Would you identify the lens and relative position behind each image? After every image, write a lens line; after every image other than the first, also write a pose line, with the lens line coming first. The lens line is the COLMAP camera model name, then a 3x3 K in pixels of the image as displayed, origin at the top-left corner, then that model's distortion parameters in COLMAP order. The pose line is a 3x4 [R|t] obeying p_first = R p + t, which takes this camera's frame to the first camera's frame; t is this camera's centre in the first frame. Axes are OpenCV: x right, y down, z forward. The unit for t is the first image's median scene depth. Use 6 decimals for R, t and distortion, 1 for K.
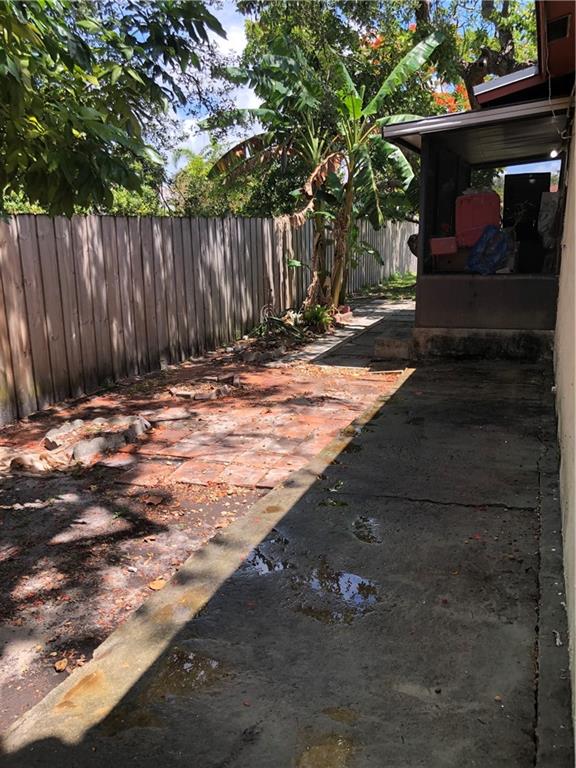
lens RADIAL K [[639.2, 0, 290.3], [0, 639.2, 384.8], [0, 0, 1]] dist [0.028248, -0.031407]
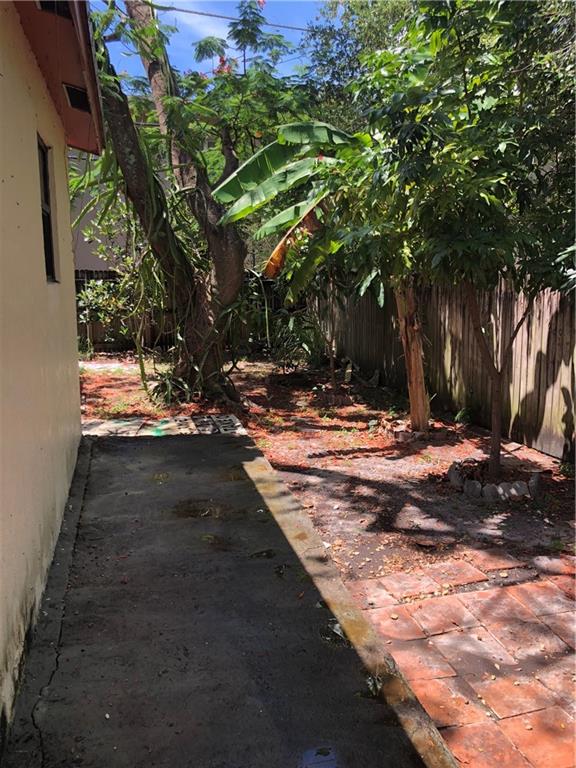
lens RADIAL K [[639.2, 0, 289.1], [0, 639.2, 383.3], [0, 0, 1]] dist [0.028248, -0.031407]
pose [[-0.815256, 0.113229, -0.567924, 0.565862], [-0.123281, 0.924285, 0.361247, -0.438403], [0.565827, 0.364523, -0.739569, 1.608732]]
